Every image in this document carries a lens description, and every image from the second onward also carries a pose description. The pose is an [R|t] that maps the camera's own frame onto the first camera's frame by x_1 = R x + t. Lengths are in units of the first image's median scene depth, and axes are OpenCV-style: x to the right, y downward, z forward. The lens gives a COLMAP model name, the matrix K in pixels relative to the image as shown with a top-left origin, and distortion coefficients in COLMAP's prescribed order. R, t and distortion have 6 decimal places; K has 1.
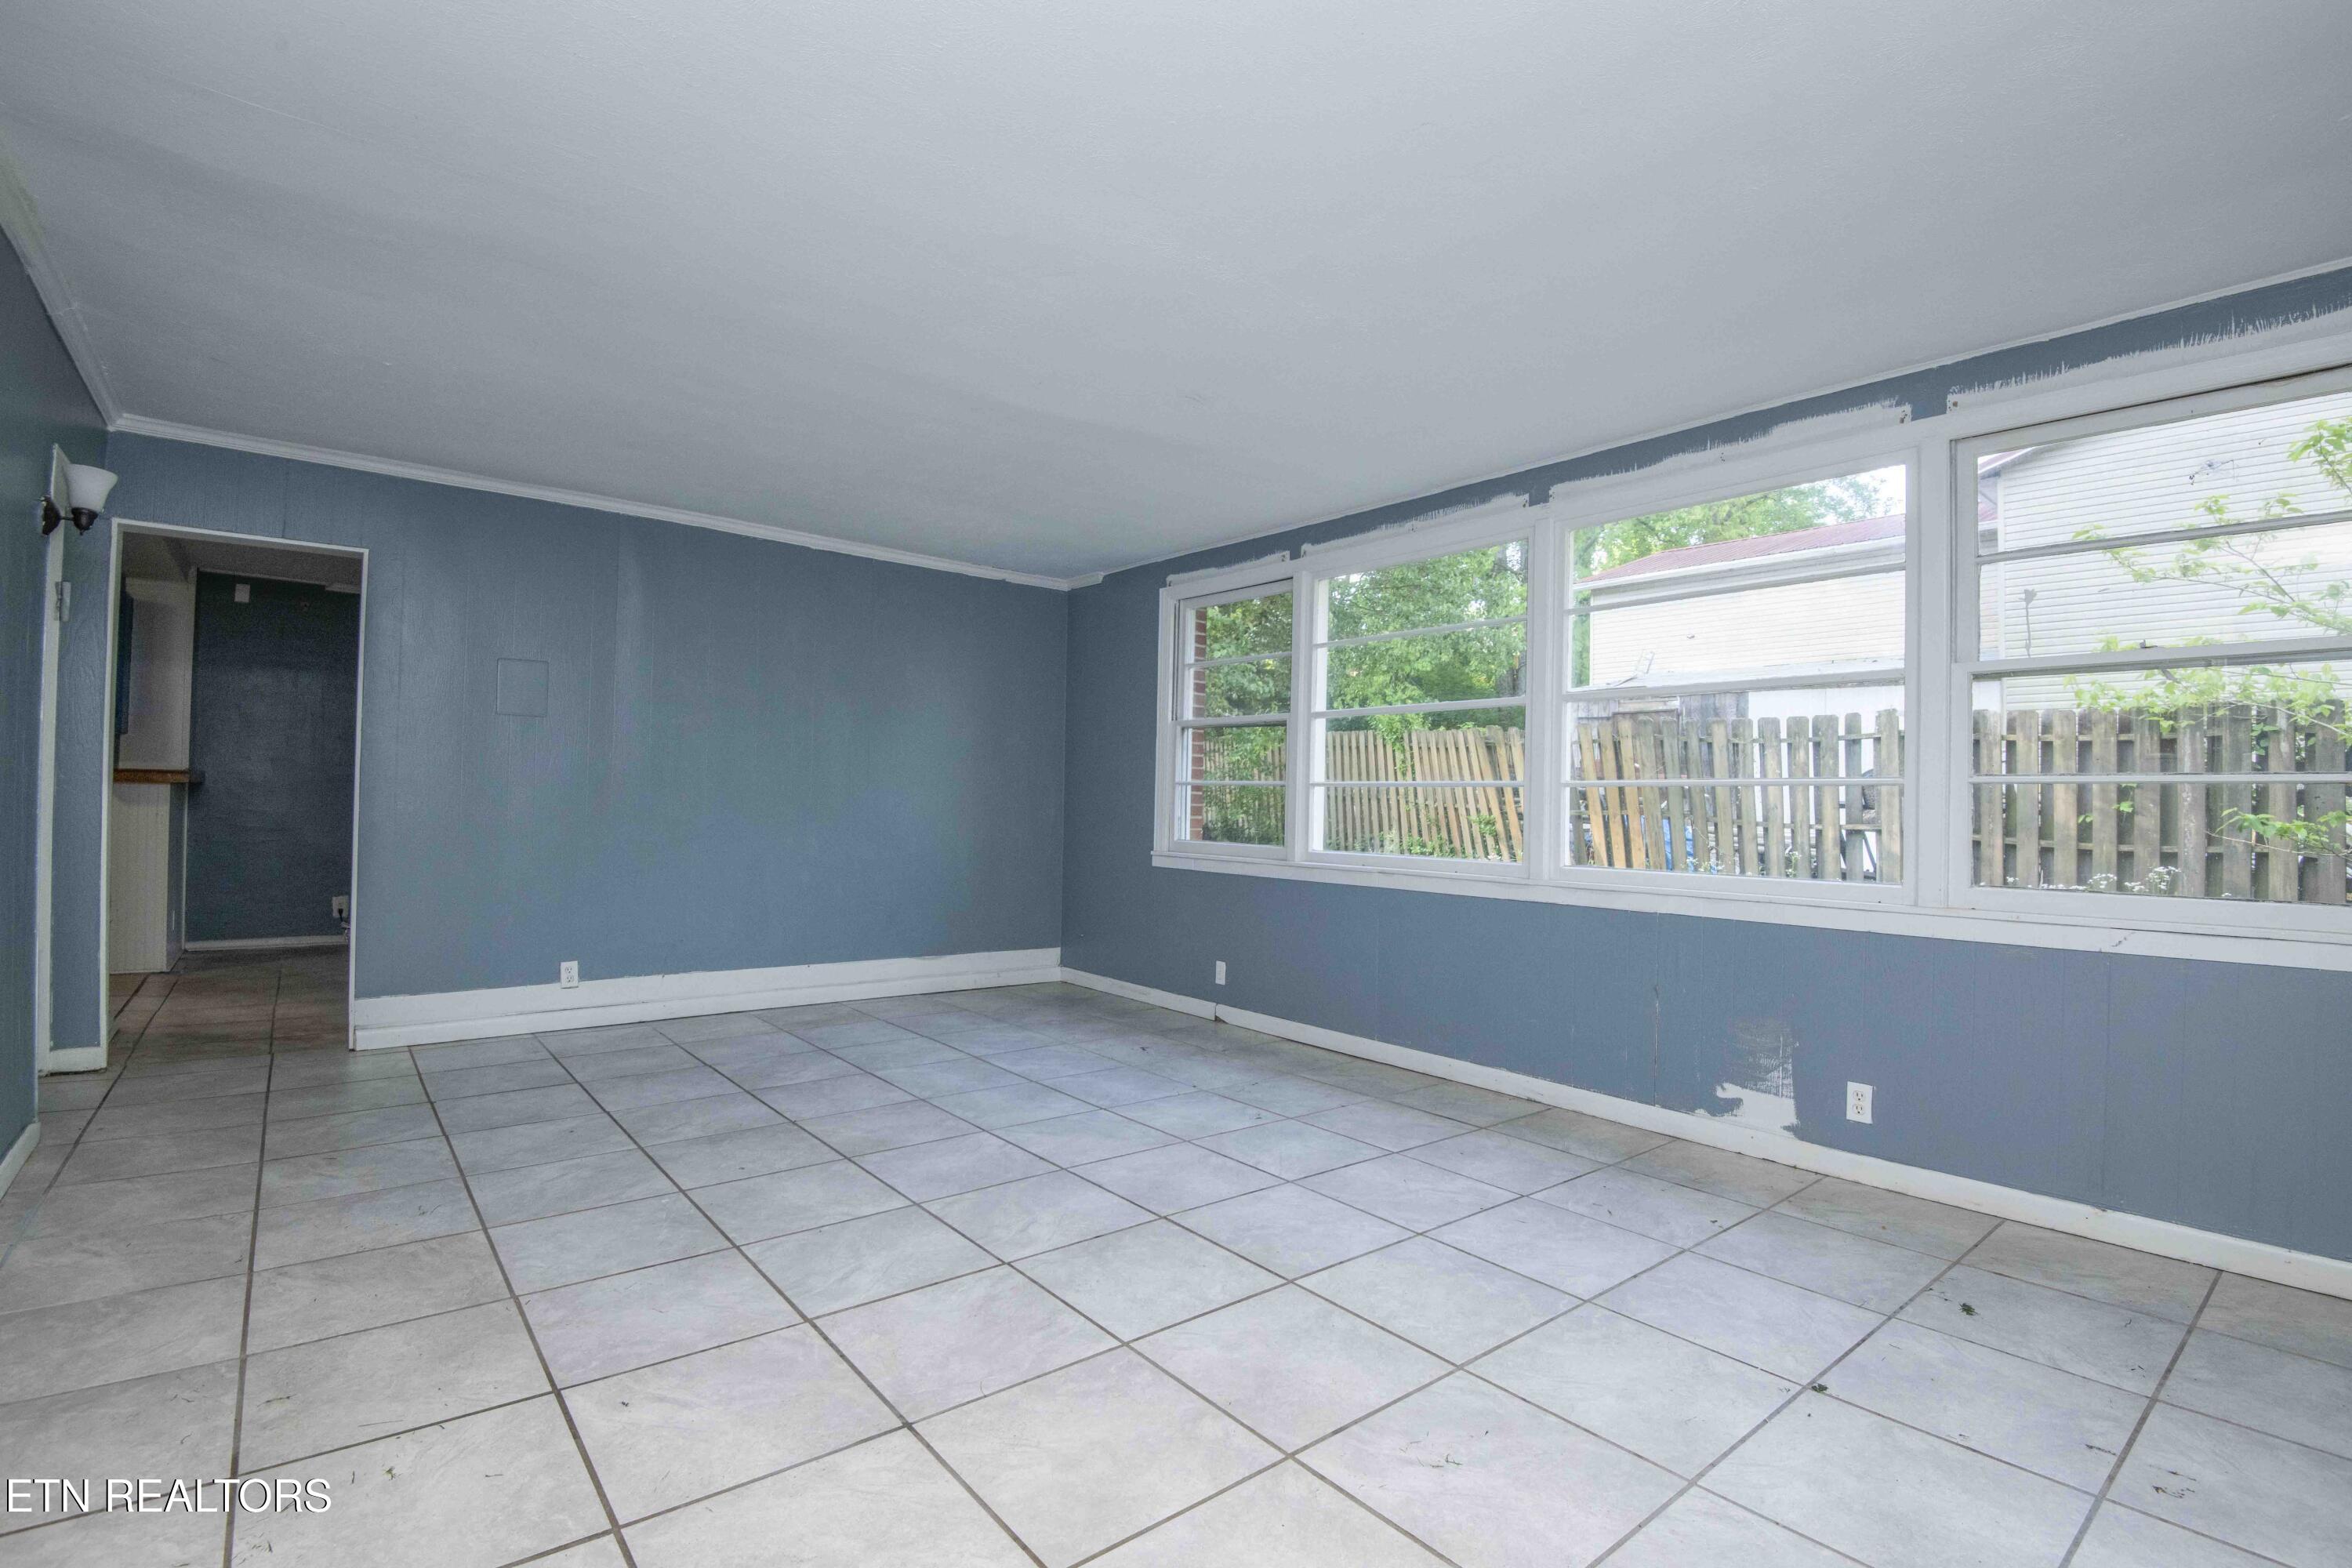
lens RADIAL K [[1086.7, 0, 1199.3], [0, 1086.7, 790.0], [0, 0, 1]] dist [-0.016561, -0.013347]
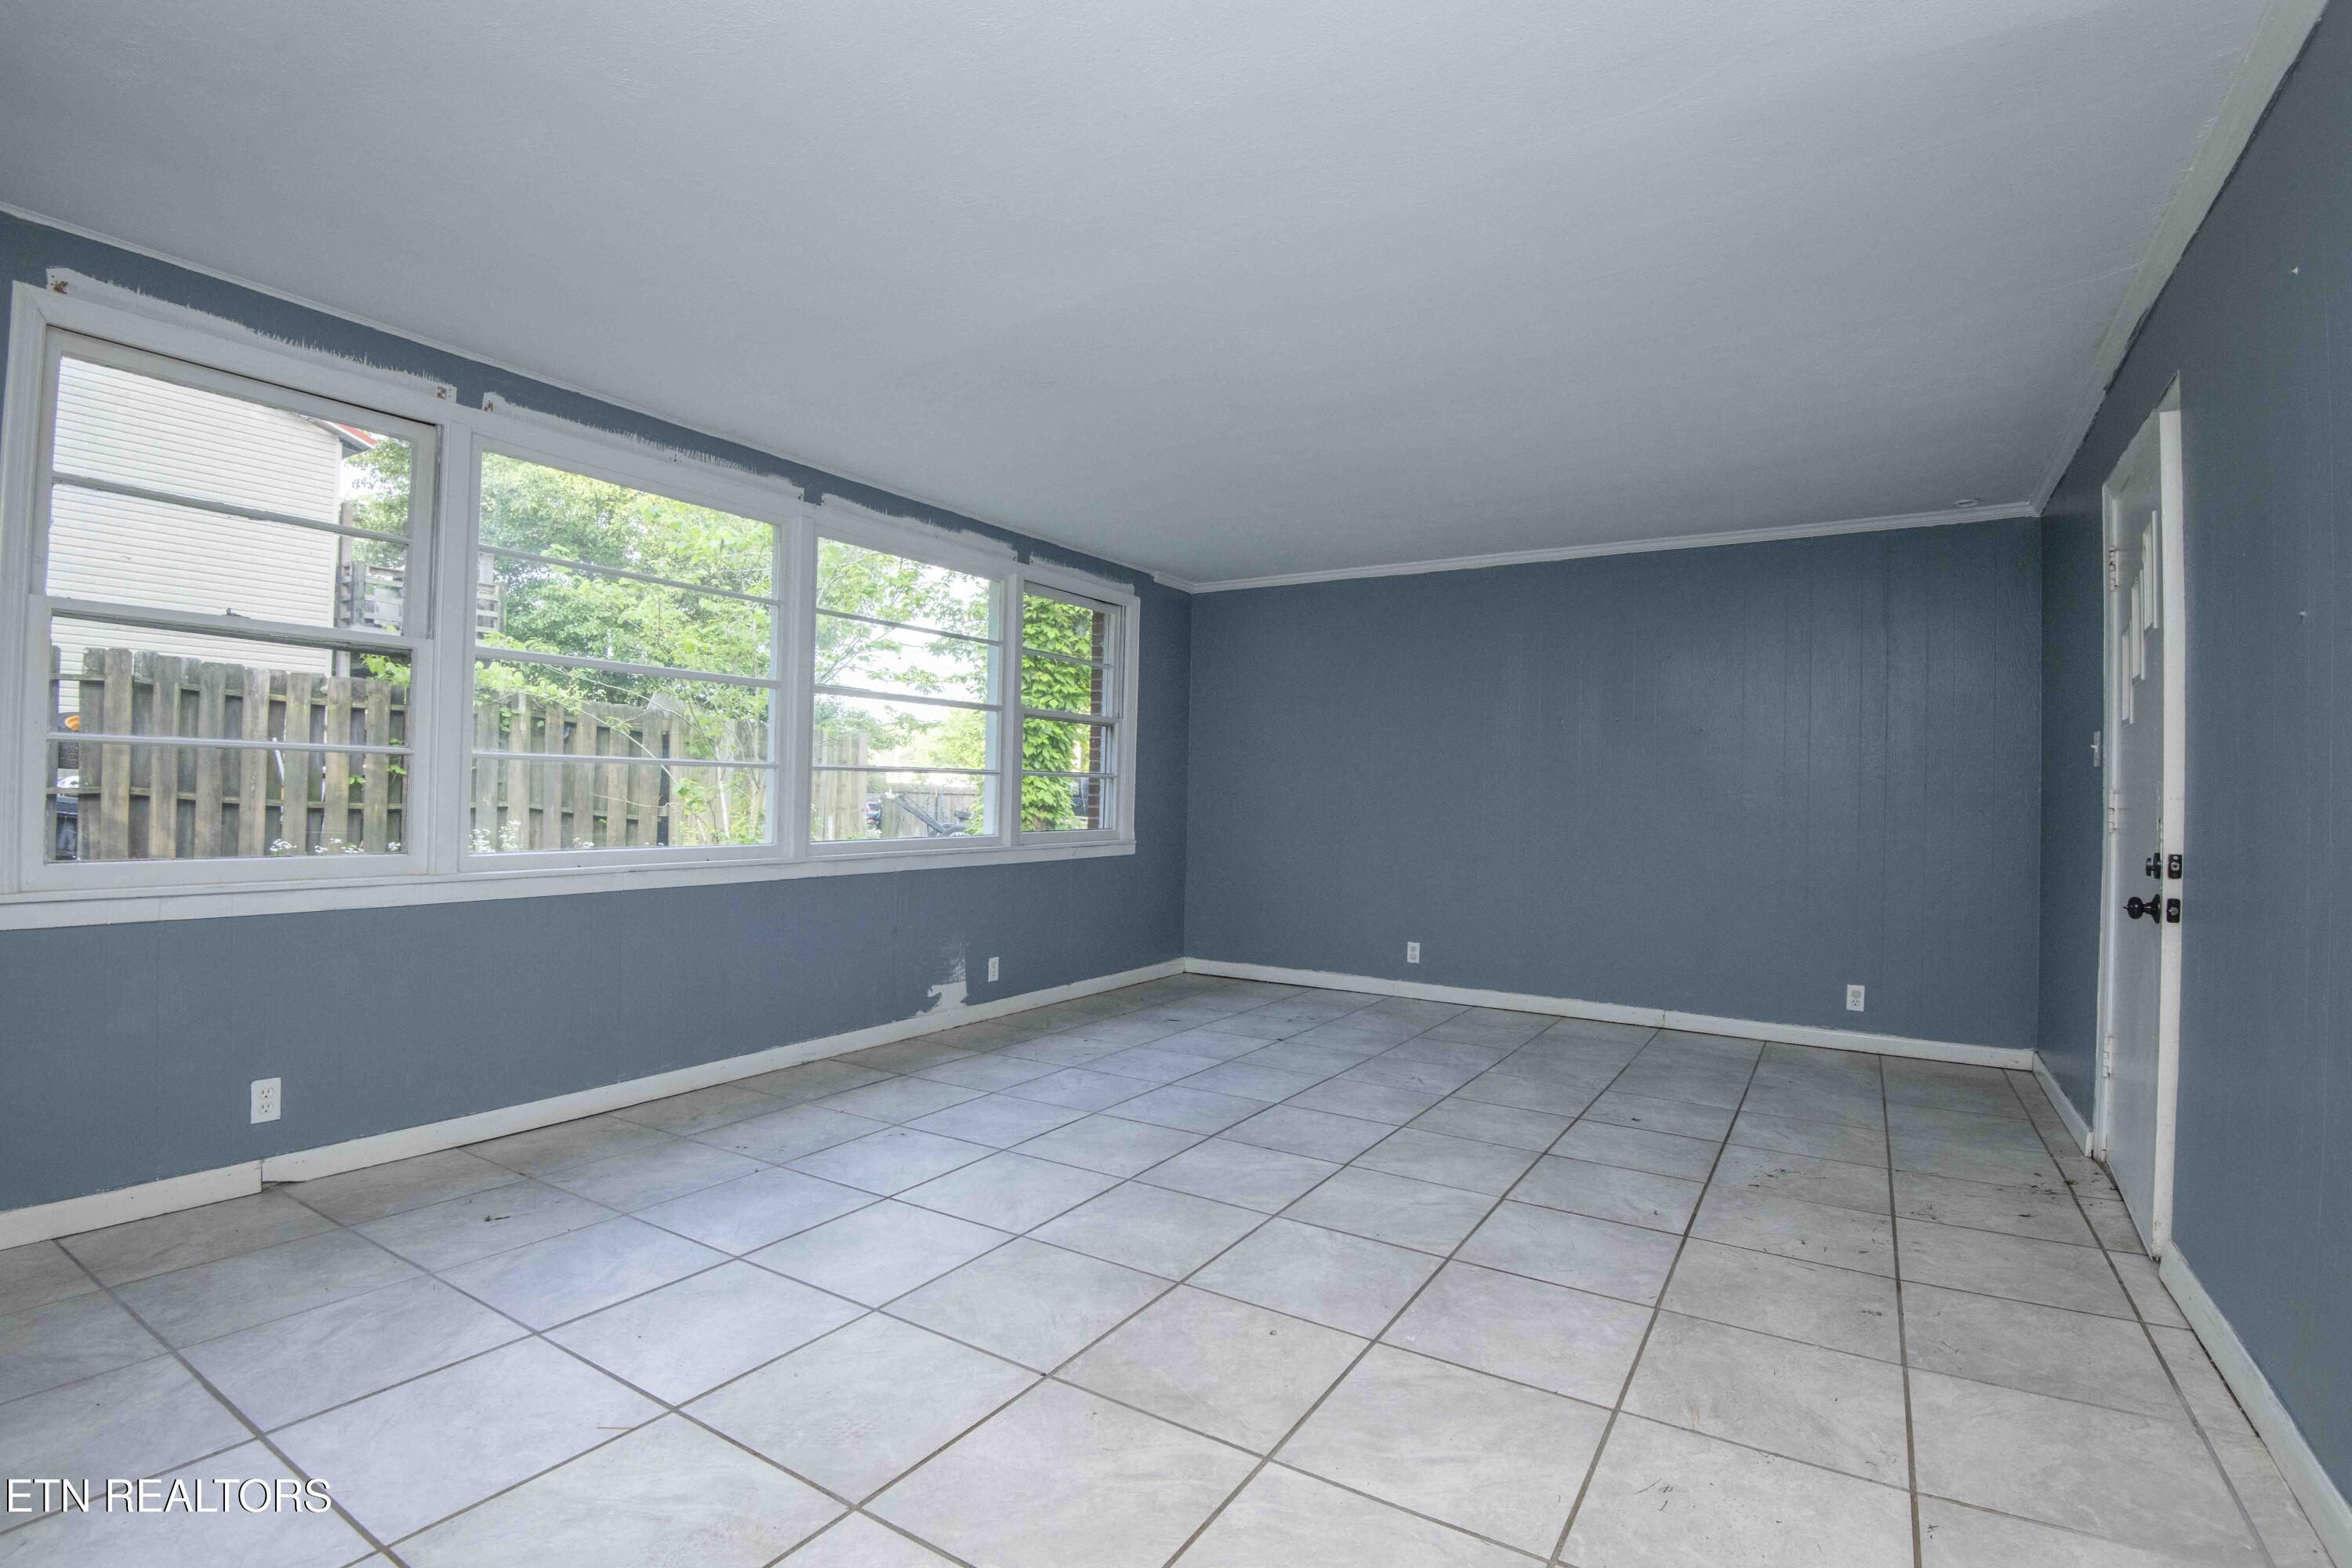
lens RADIAL K [[1086.7, 0, 1185.1], [0, 1086.7, 776.9], [0, 0, 1]] dist [-0.016561, -0.013347]
pose [[-0.310213, -0.009823, 0.950616, -0.941499], [-0.033974, 0.999422, -0.000759, -0.008401], [-0.950060, -0.032532, -0.310368, 1.128777]]
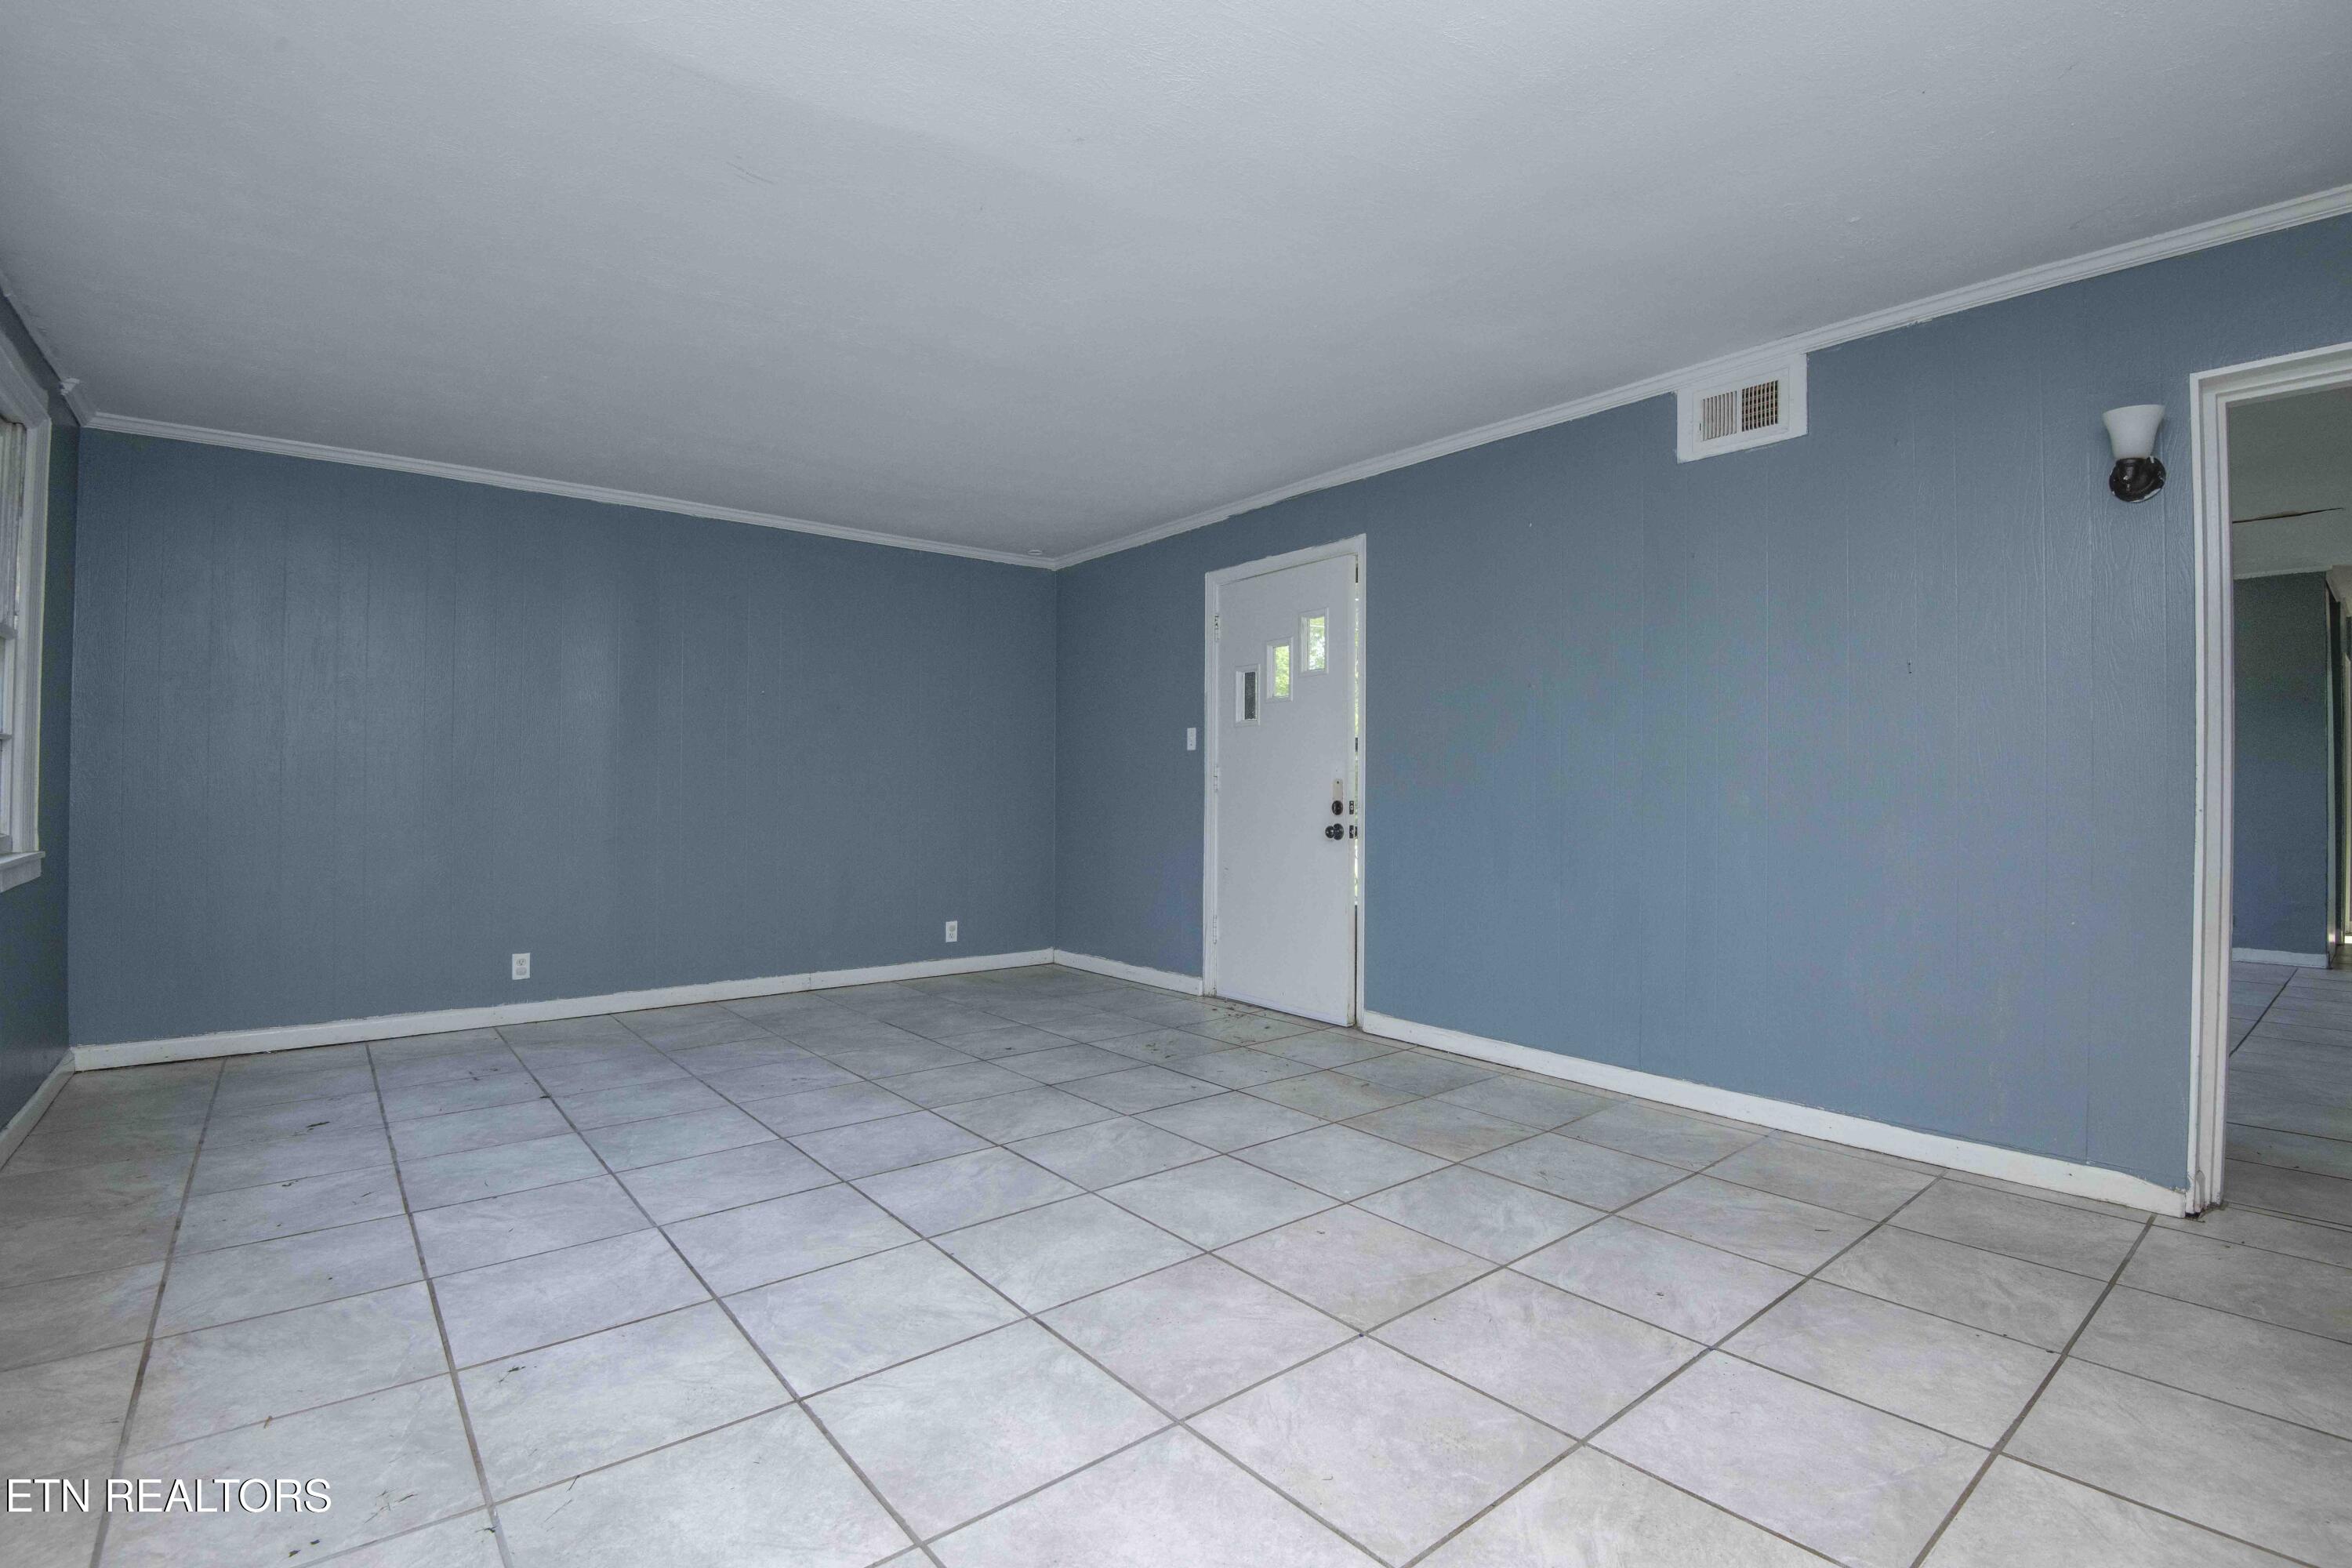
lens RADIAL K [[1086.7, 0, 1189.9], [0, 1086.7, 781.0], [0, 0, 1]] dist [-0.016561, -0.013347]
pose [[-0.999700, -0.023978, 0.004955, -0.280762], [-0.024042, 0.999622, -0.013326, 0.018537], [-0.004634, -0.013441, -0.999899, 1.604369]]
